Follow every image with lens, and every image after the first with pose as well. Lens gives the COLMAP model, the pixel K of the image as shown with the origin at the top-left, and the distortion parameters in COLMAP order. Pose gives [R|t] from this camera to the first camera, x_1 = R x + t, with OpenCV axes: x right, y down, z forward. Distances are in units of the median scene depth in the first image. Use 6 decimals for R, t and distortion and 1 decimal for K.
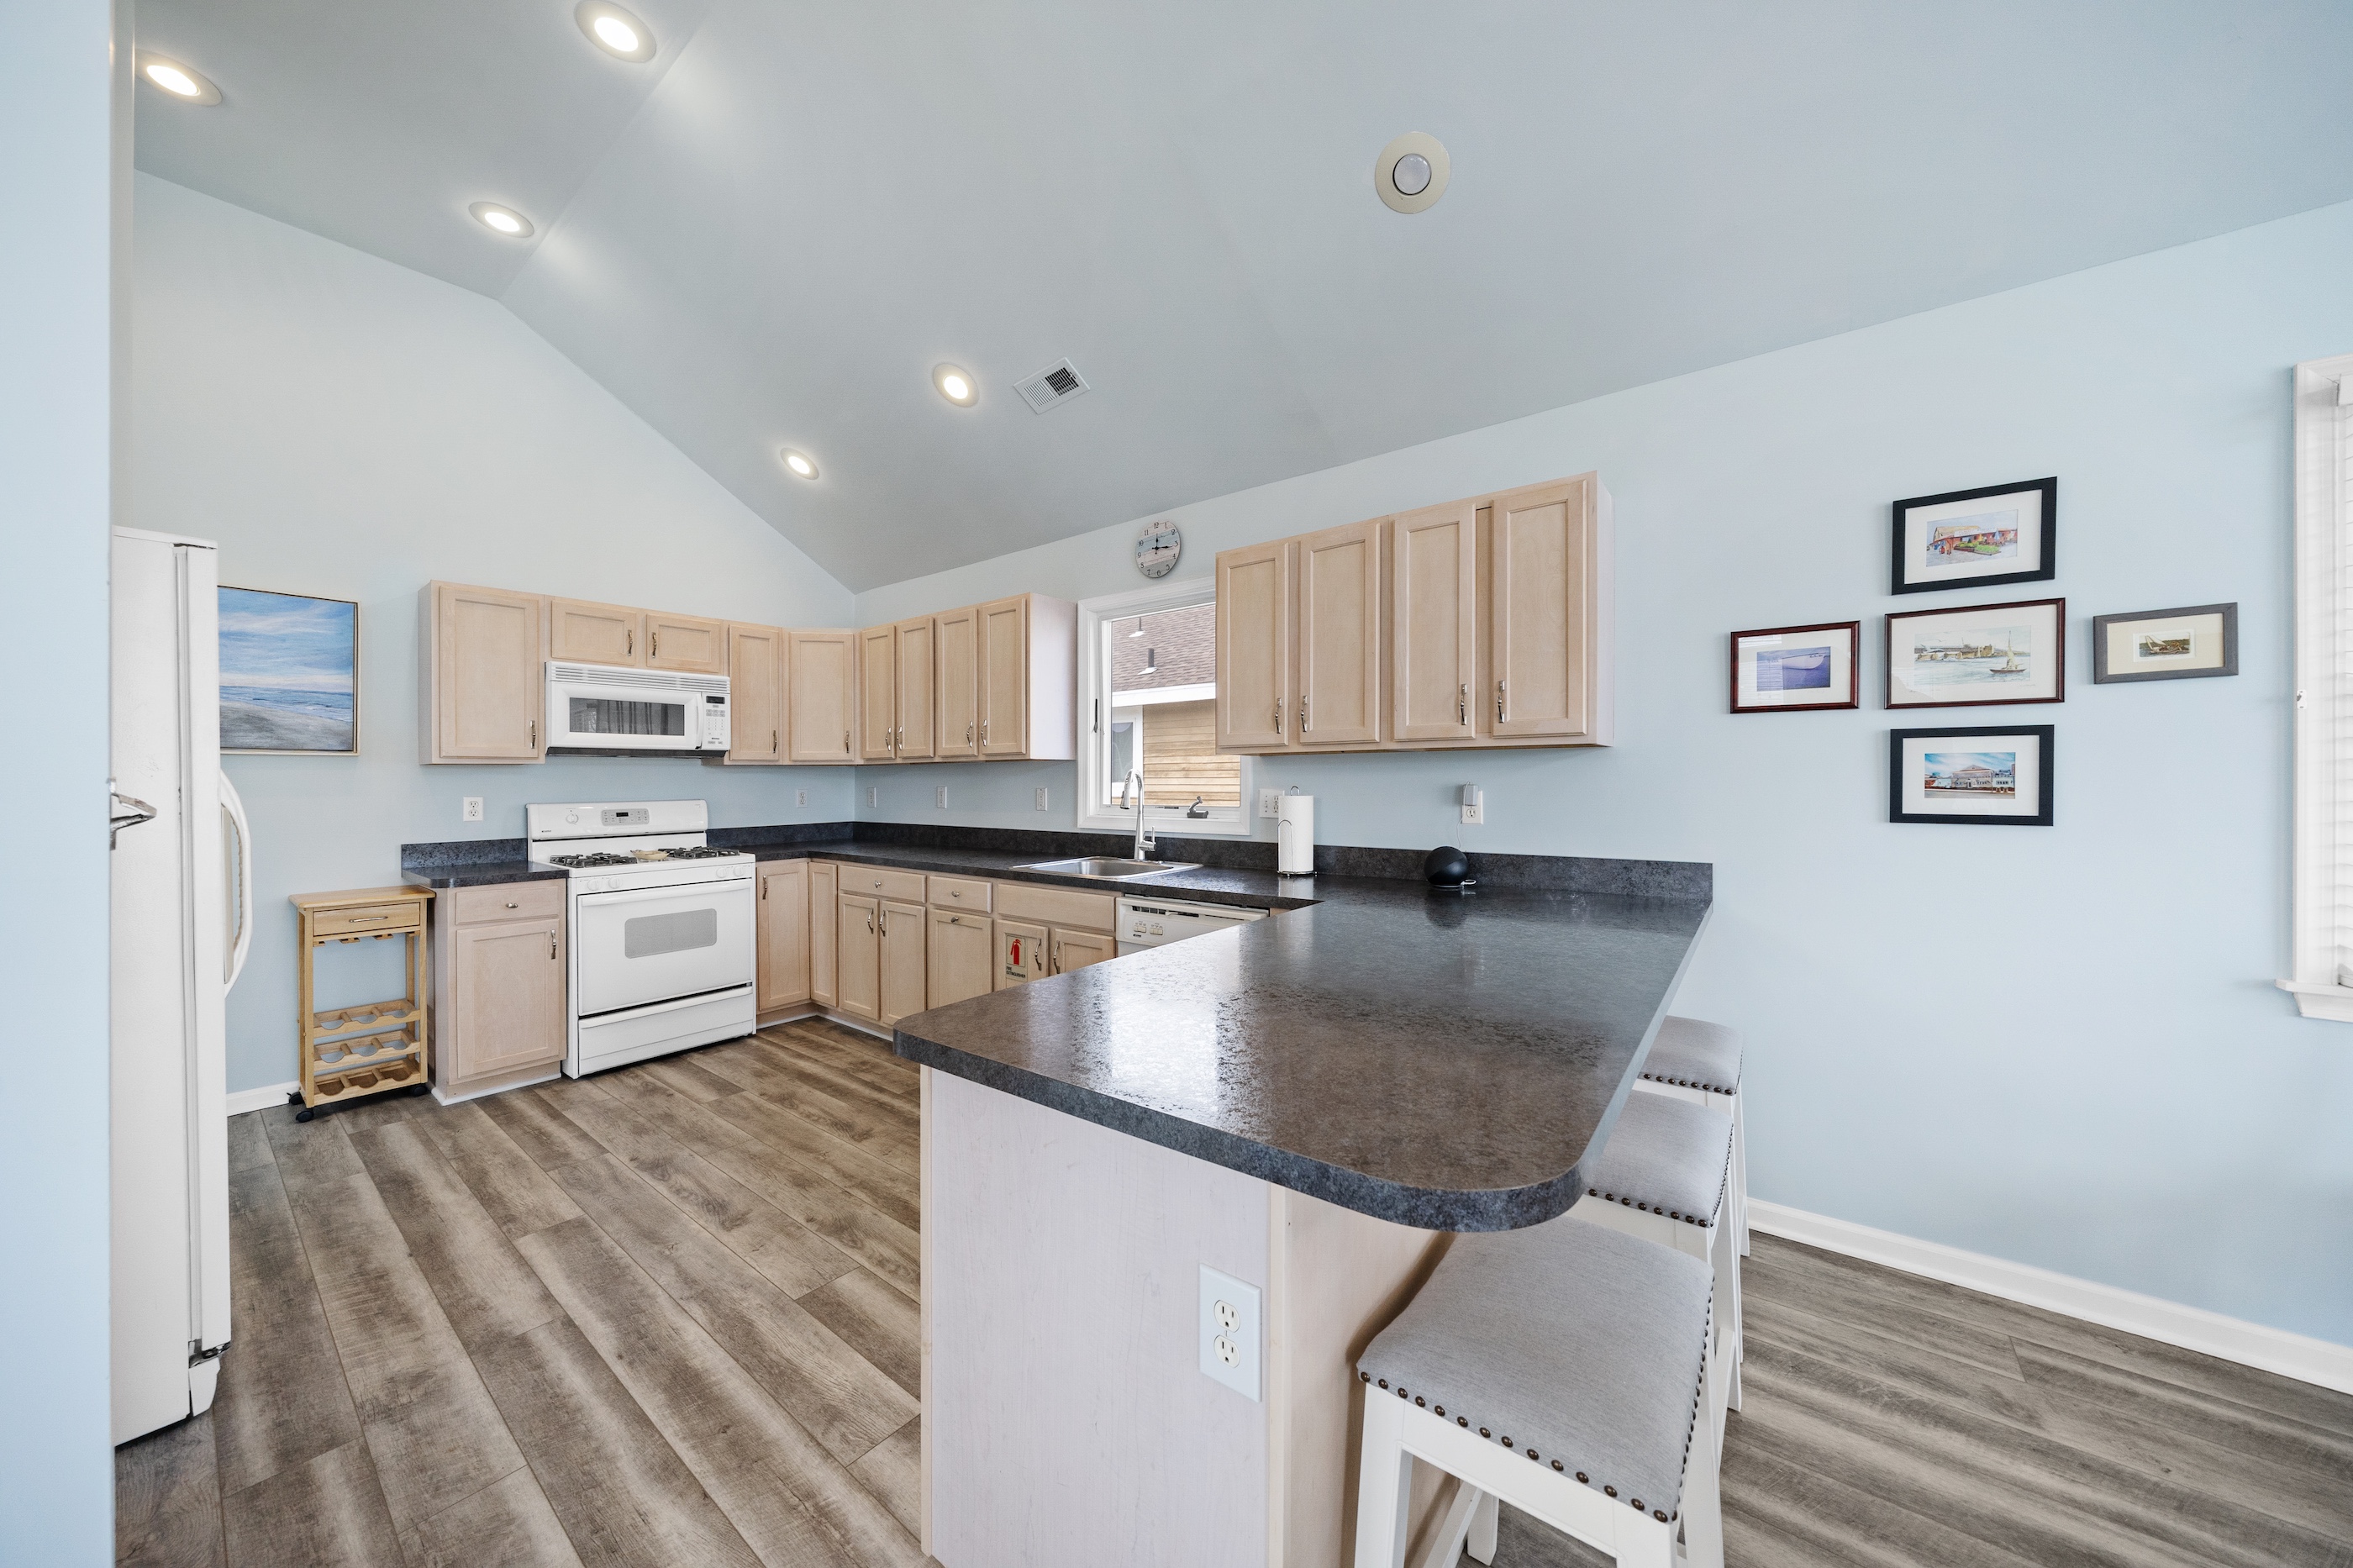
lens RADIAL K [[810.2, 0, 1186.9], [0, 810.2, 770.5], [0, 0, 1]] dist [0.000788, -0.000014]
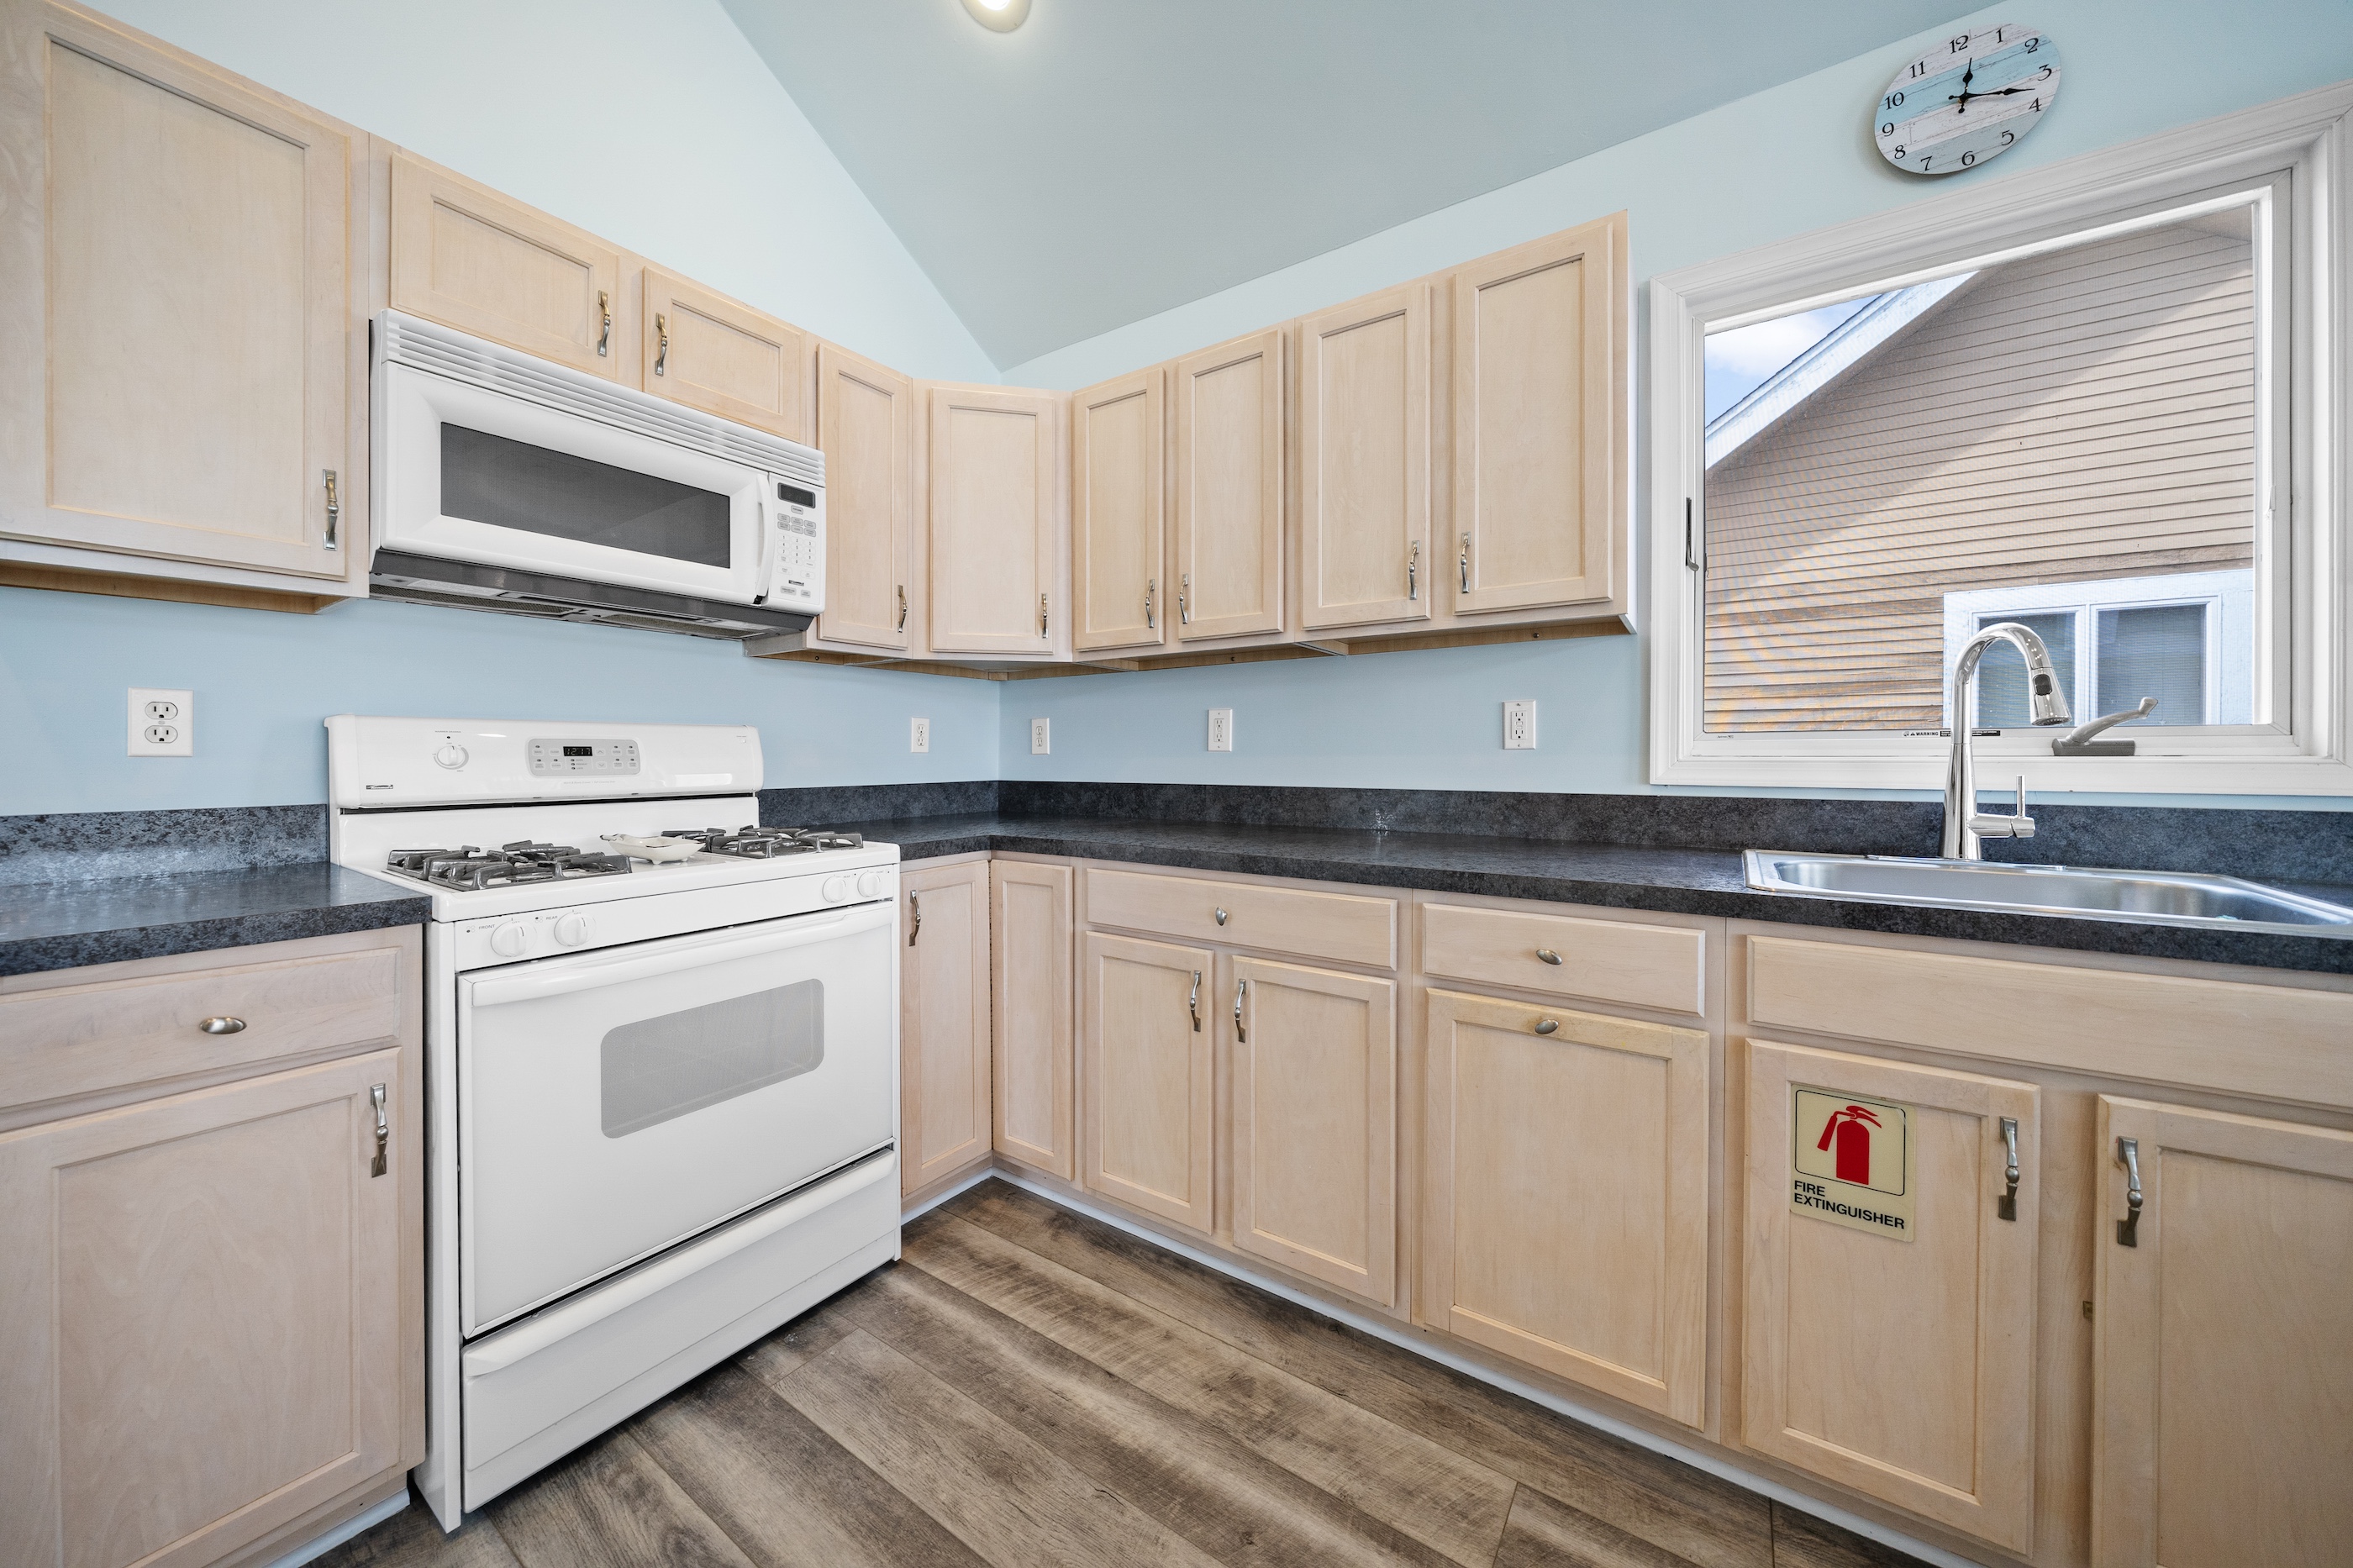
lens RADIAL K [[810.2, 0, 1177.8], [0, 810.2, 752.2], [0, 0, 1]] dist [0.000788, -0.000014]
pose [[0.997550, 0.006966, 0.069614, -0.439851], [-0.007229, 0.999968, 0.003529, 0.054725], [-0.069588, -0.004024, 0.997568, 0.591385]]
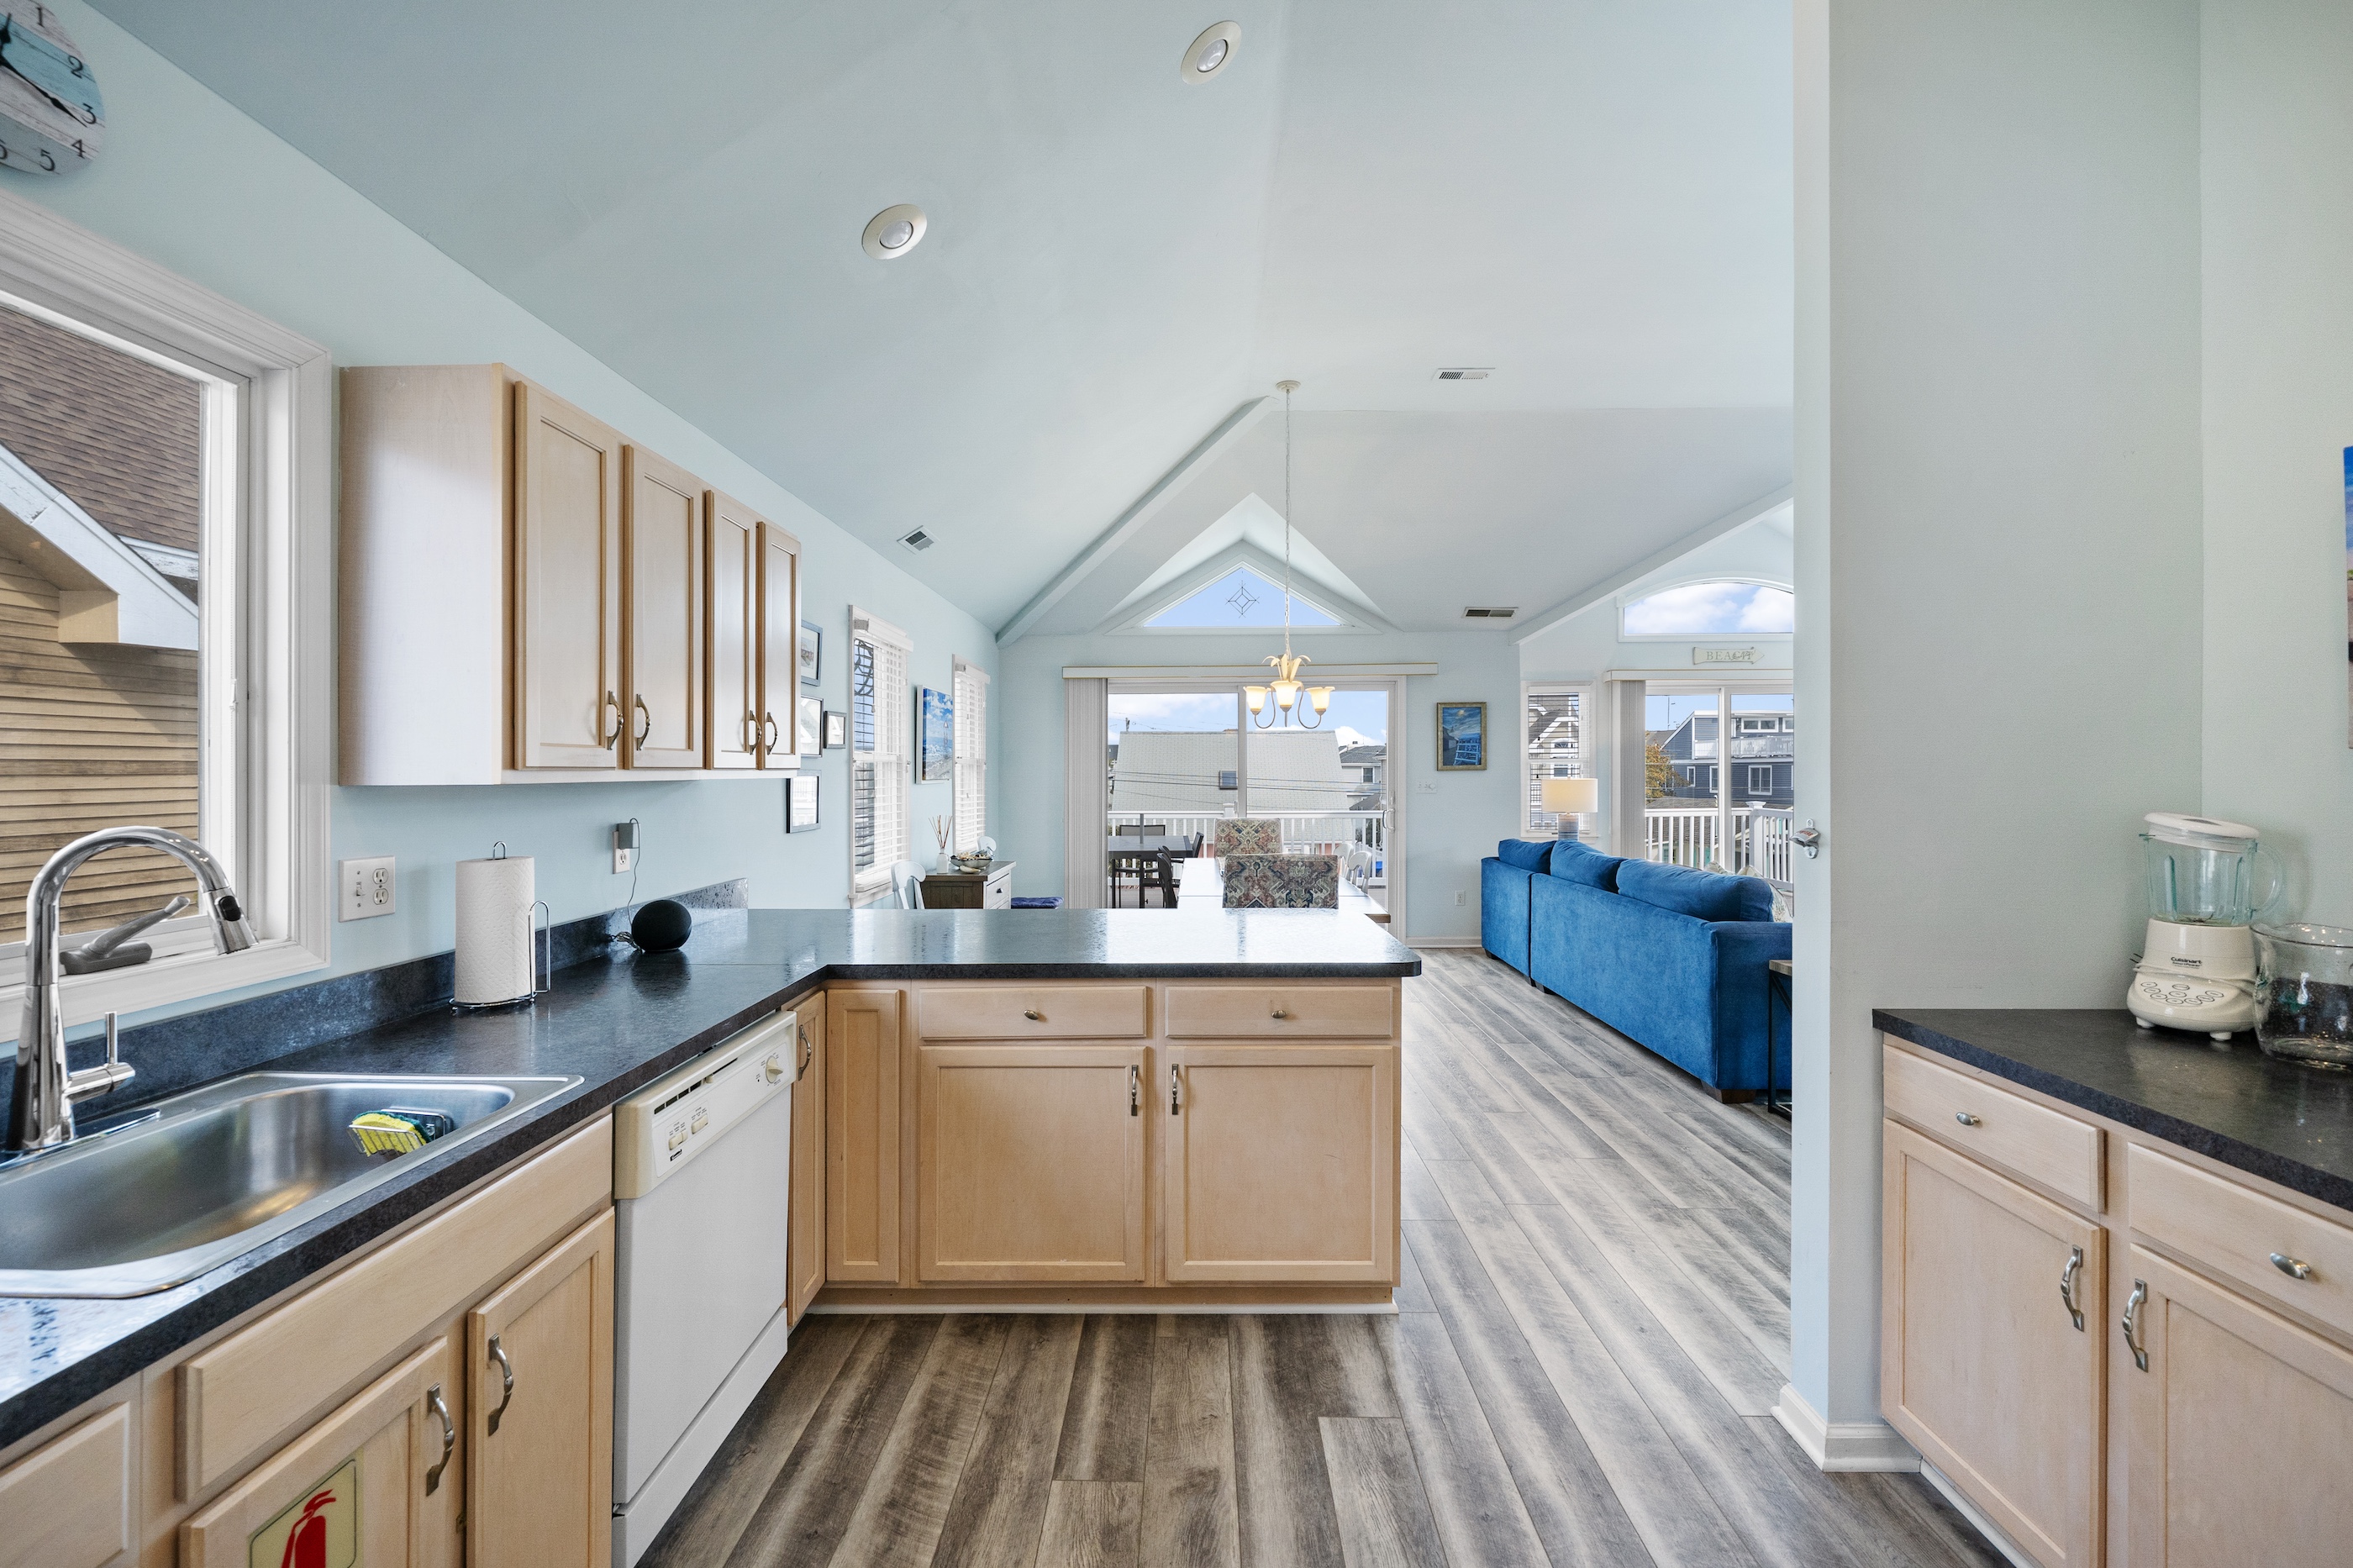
lens RADIAL K [[947.5, 0, 1177.1], [0, 947.5, 774.2], [0, 0, 1]] dist [-0.000286, -0.000214]
pose [[-0.590717, 0.007413, 0.806844, -0.529038], [0.003157, 0.999971, -0.006876, -0.015685], [-0.806872, -0.001514, -0.590724, 0.820552]]
